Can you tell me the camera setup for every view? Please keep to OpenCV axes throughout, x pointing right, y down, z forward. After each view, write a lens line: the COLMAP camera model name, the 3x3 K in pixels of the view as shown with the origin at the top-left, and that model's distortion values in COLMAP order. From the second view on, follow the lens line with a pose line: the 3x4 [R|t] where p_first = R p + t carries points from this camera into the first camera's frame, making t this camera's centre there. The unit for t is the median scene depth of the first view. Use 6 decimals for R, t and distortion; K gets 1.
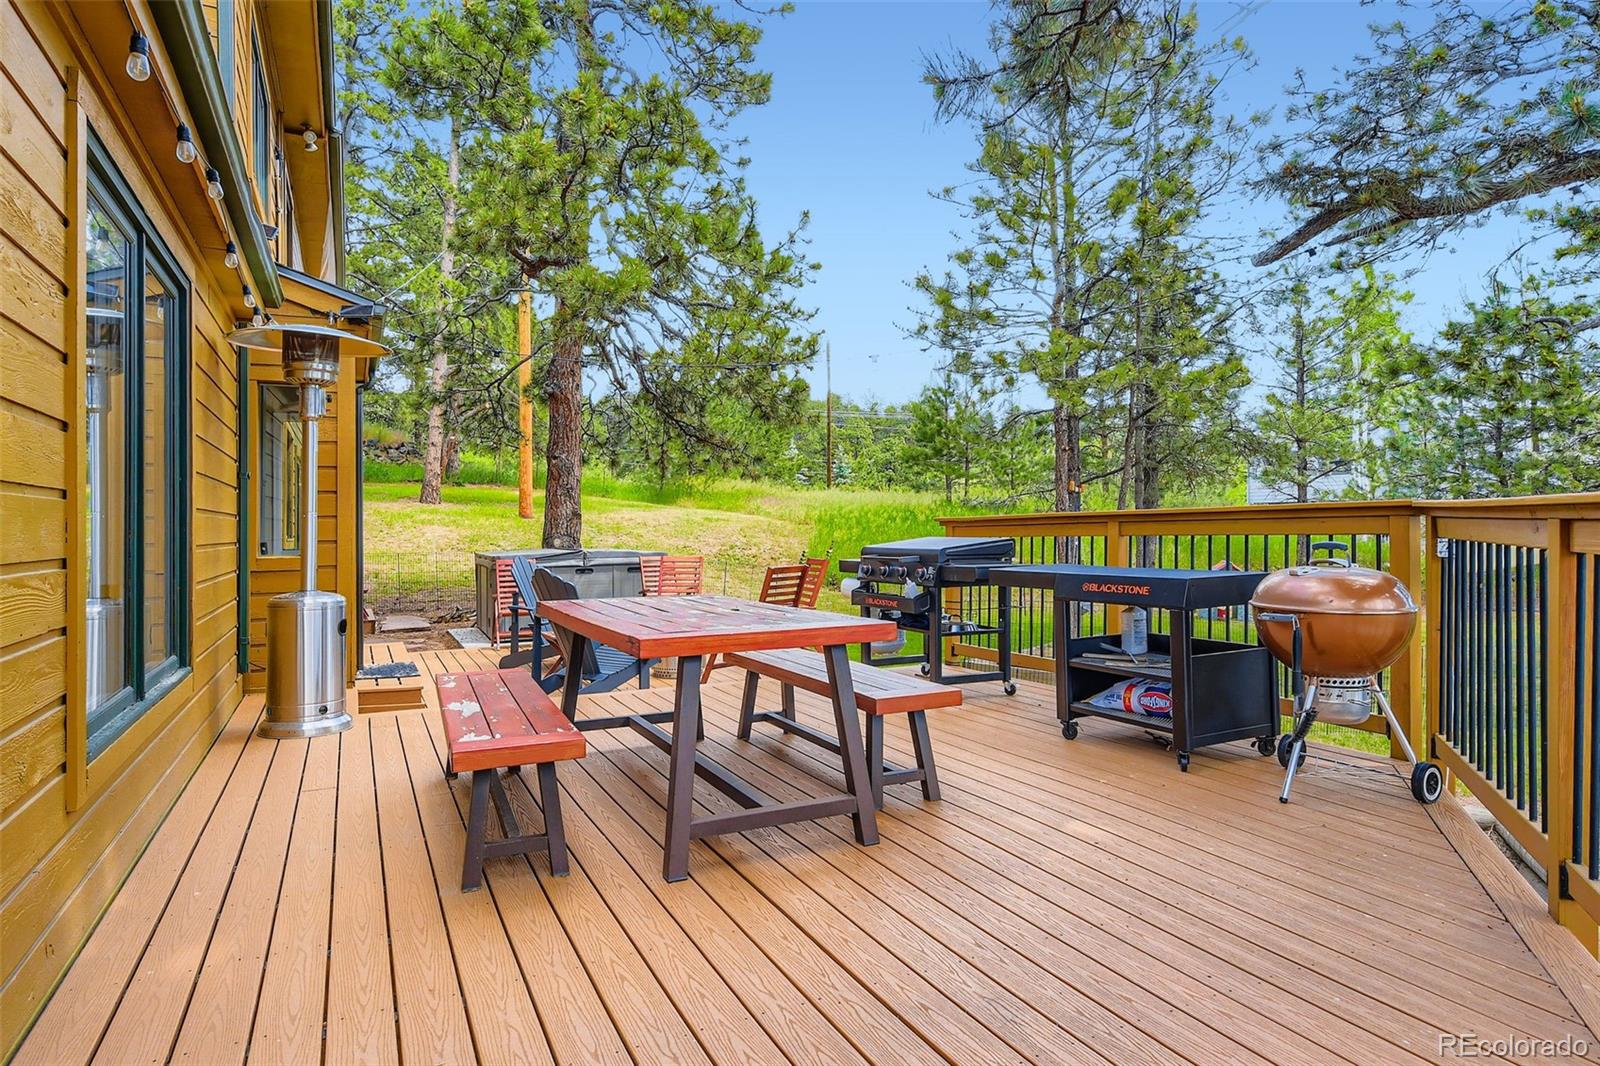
lens RADIAL K [[841.2, 0, 803.2], [0, 841.2, 518.3], [0, 0, 1]] dist [-0.003498, -0.000279]
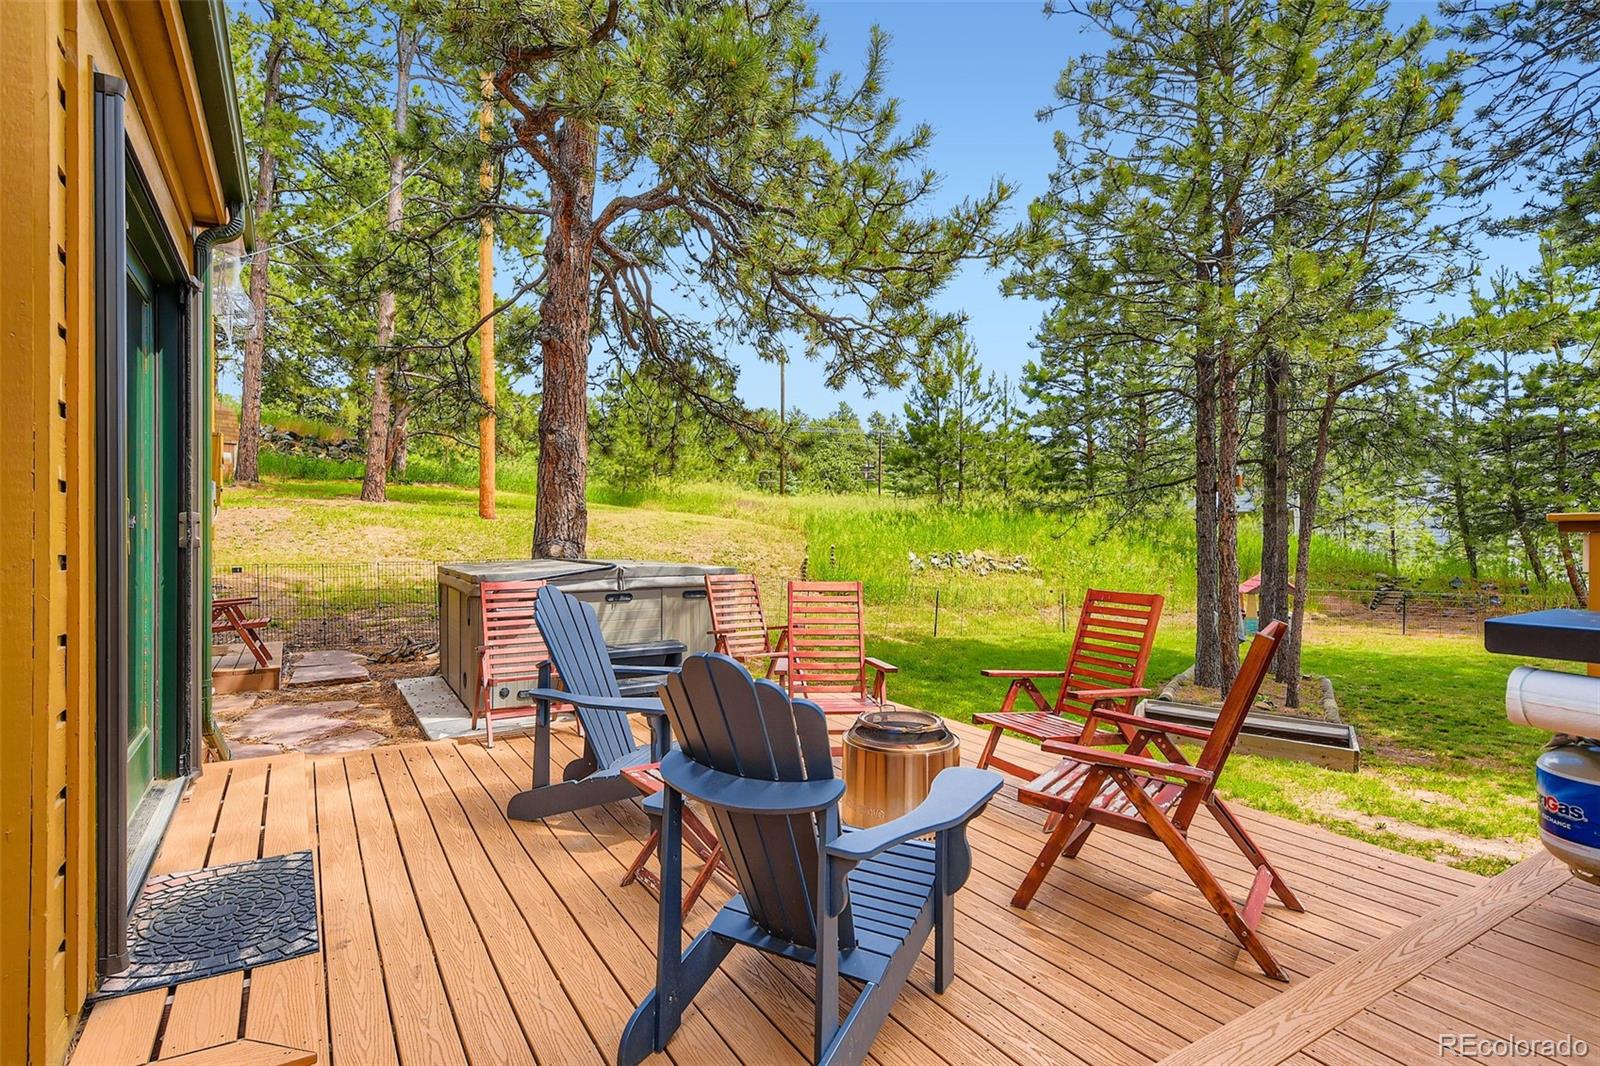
lens RADIAL K [[780.0, 0, 800.0], [0, 780.0, 533.0], [0, 0, 1]] dist [0.000987, 0.000190]
pose [[0.996681, 0.008402, 0.080967, -0.080190], [-0.009347, 0.999892, 0.011300, 0.002648], [-0.080863, -0.012019, 0.996653, 0.186937]]
